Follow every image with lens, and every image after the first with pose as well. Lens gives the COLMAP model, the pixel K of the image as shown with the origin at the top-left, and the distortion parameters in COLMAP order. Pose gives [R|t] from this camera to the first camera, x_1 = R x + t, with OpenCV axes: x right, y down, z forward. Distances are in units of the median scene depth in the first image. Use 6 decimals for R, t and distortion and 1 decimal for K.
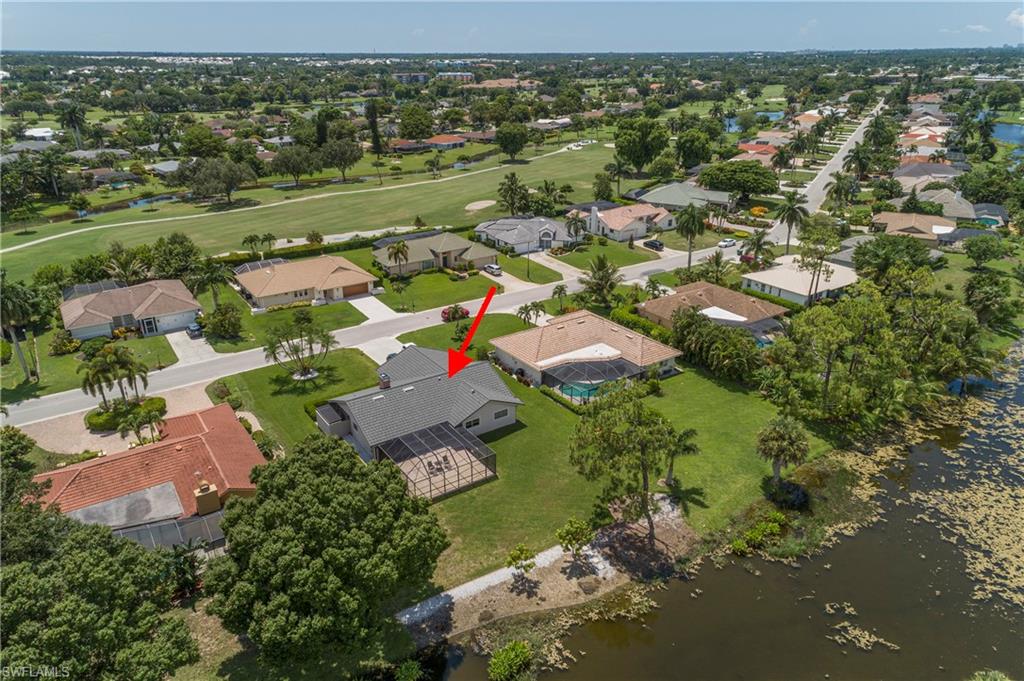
lens RADIAL K [[682.6, 0, 510.2], [0, 682.6, 342.4], [0, 0, 1]] dist [0.025155, 0.011054]
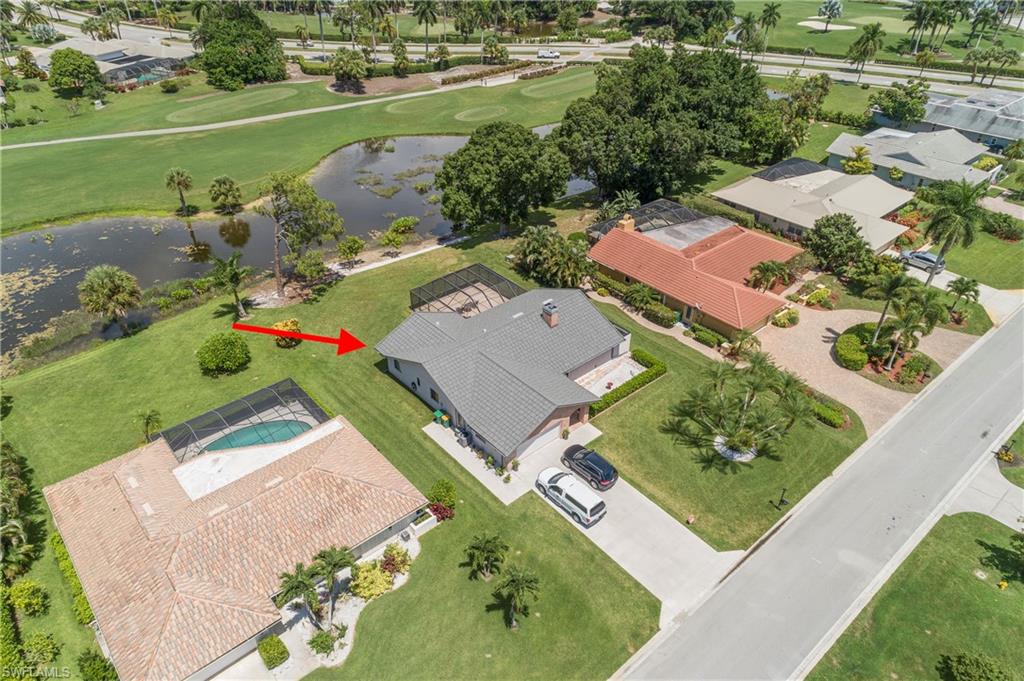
lens RADIAL K [[682.6, 0, 510.2], [0, 682.6, 342.4], [0, 0, 1]] dist [0.025155, 0.011054]
pose [[-0.993877, 0.060096, -0.092724, -0.036667], [-0.046299, 0.535449, 0.843297, -0.343712], [0.100328, 0.842427, -0.529388, 0.842001]]
